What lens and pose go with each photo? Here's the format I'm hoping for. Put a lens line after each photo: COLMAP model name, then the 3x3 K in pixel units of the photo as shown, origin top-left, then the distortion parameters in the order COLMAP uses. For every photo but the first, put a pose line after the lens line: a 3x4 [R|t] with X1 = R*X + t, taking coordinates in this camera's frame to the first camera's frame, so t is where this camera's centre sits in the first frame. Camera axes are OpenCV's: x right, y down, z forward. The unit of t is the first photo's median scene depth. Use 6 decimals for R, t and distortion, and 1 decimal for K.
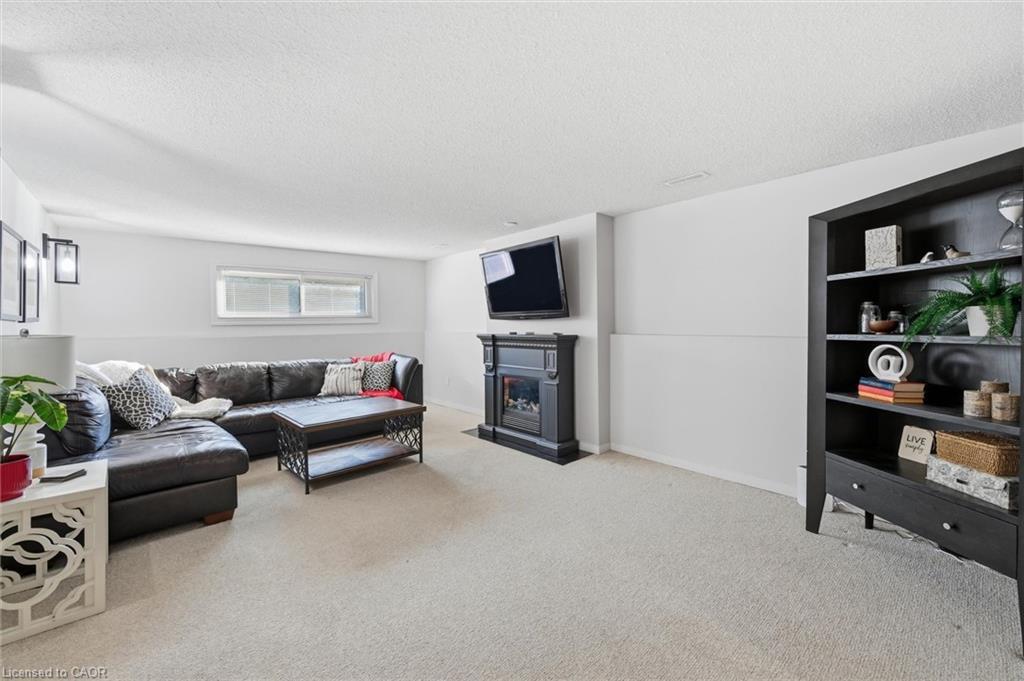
lens RADIAL K [[411.2, 0, 512.0], [0, 411.2, 331.0], [0, 0, 1]] dist [-0.000270, -0.000456]
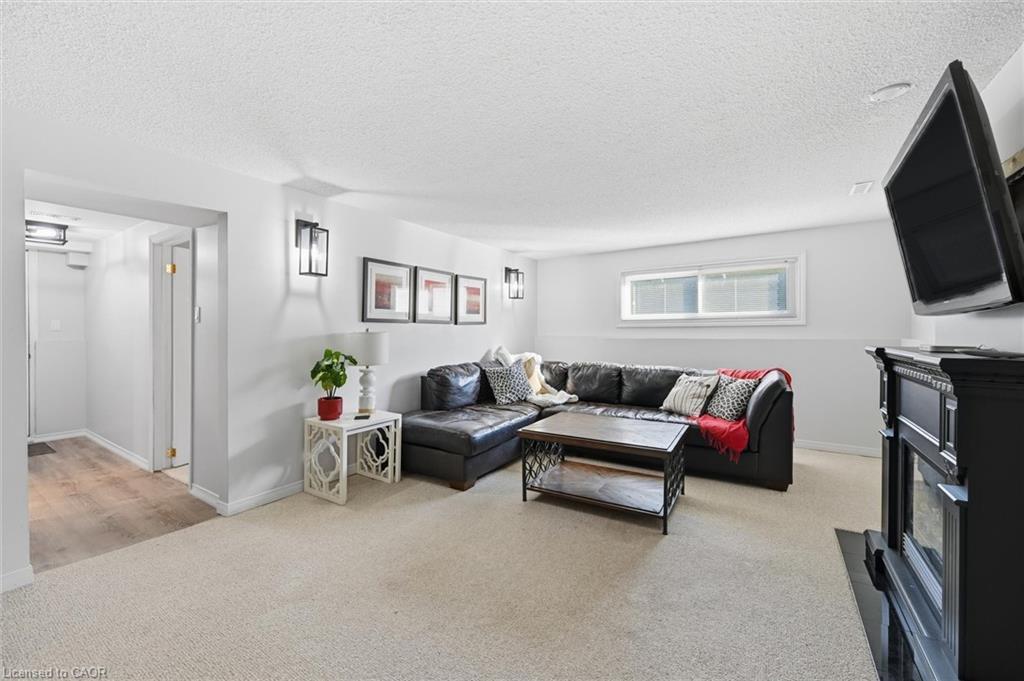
lens RADIAL K [[411.2, 0, 514.2], [0, 411.2, 331.9], [0, 0, 1]] dist [-0.000270, -0.000456]
pose [[0.277363, 0.013769, -0.960667, 0.275011], [-0.018327, 0.999791, 0.009039, -0.006890], [0.960590, 0.015099, 0.277557, 0.457126]]
